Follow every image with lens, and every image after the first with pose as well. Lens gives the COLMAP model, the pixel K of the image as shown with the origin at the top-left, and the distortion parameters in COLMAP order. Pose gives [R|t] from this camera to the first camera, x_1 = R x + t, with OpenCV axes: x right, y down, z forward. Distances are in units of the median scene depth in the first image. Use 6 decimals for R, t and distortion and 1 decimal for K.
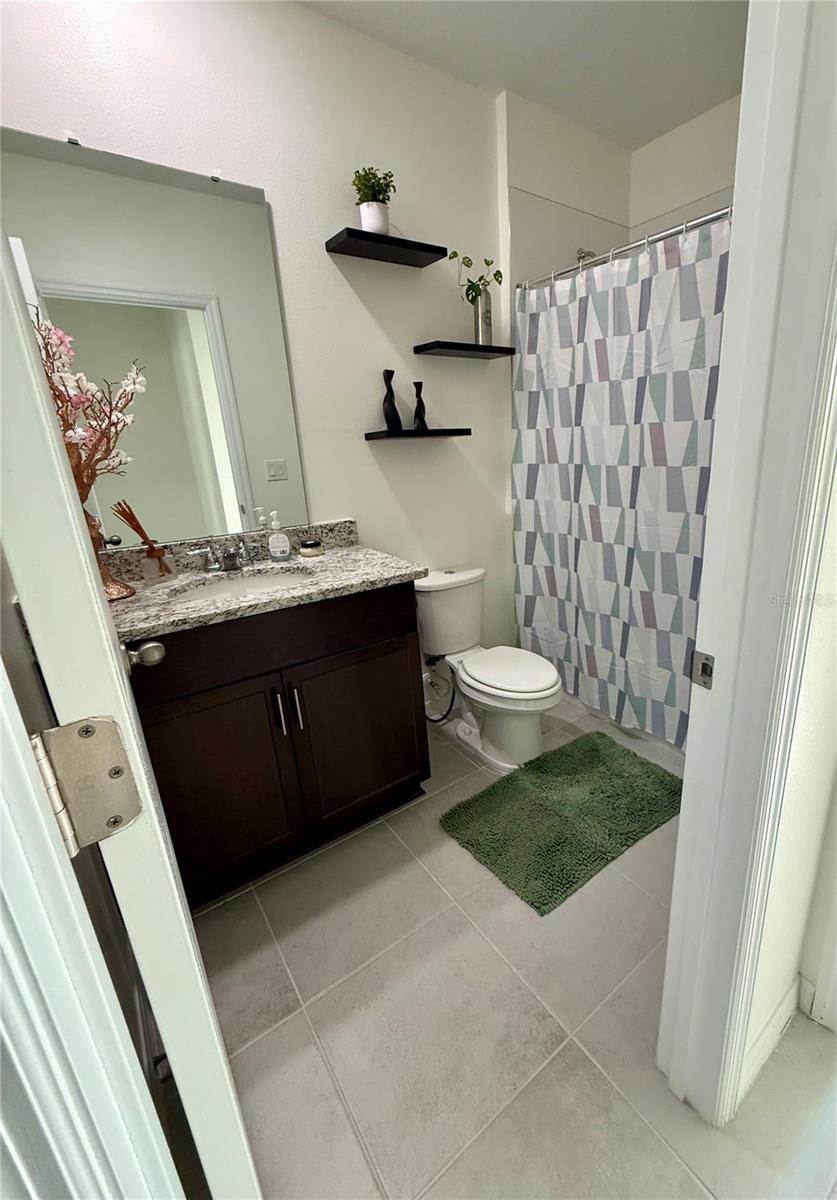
lens RADIAL K [[509.7, 0, 478.1], [0, 509.7, 600.9], [0, 0, 1]] dist [-0.001193, 0.000175]
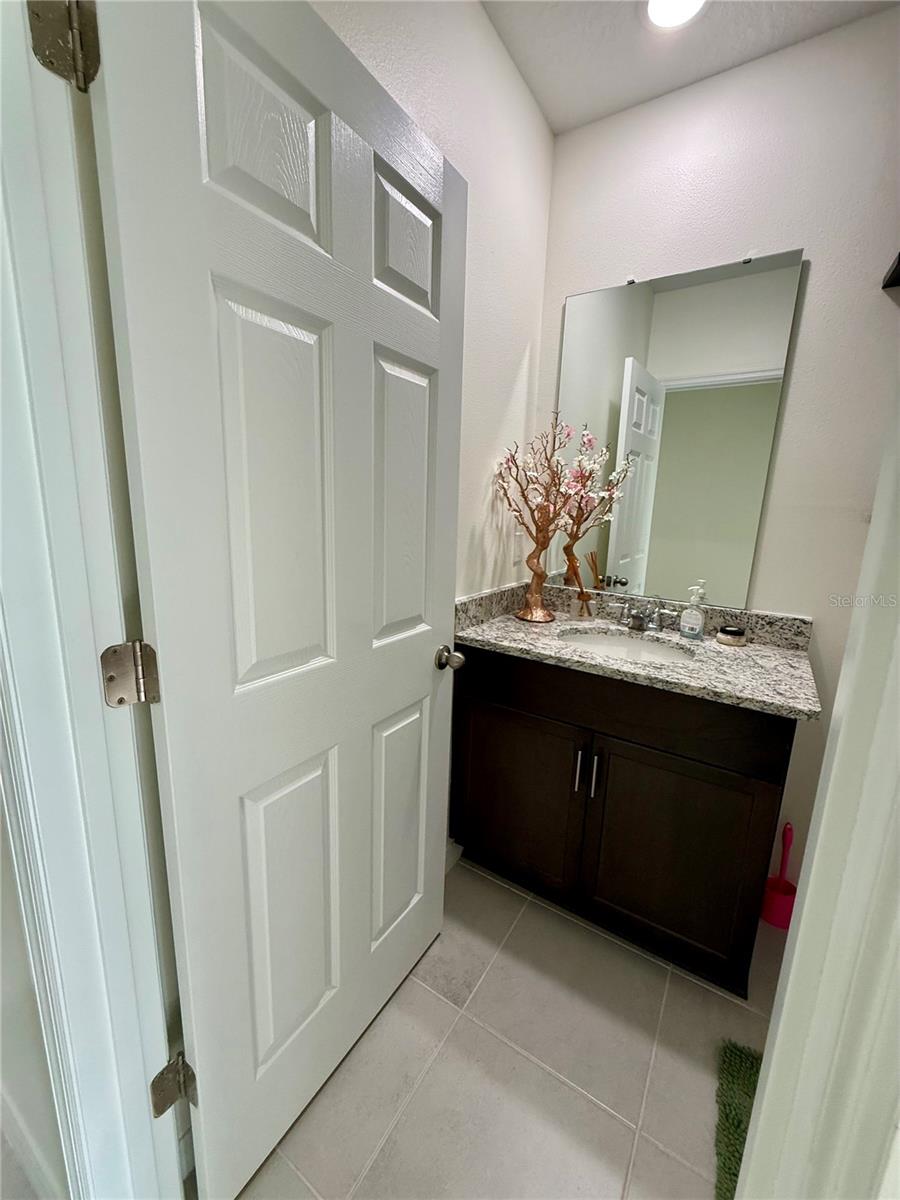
lens RADIAL K [[480.0, 0, 450.0], [0, 480.0, 600.0], [0, 0, 1]] dist [-0.001211, 0.000525]
pose [[0.327329, 0.243207, -0.913075, 0.300557], [-0.327628, 0.935576, 0.131749, -0.130133], [0.886293, 0.256023, 0.385922, 0.273723]]
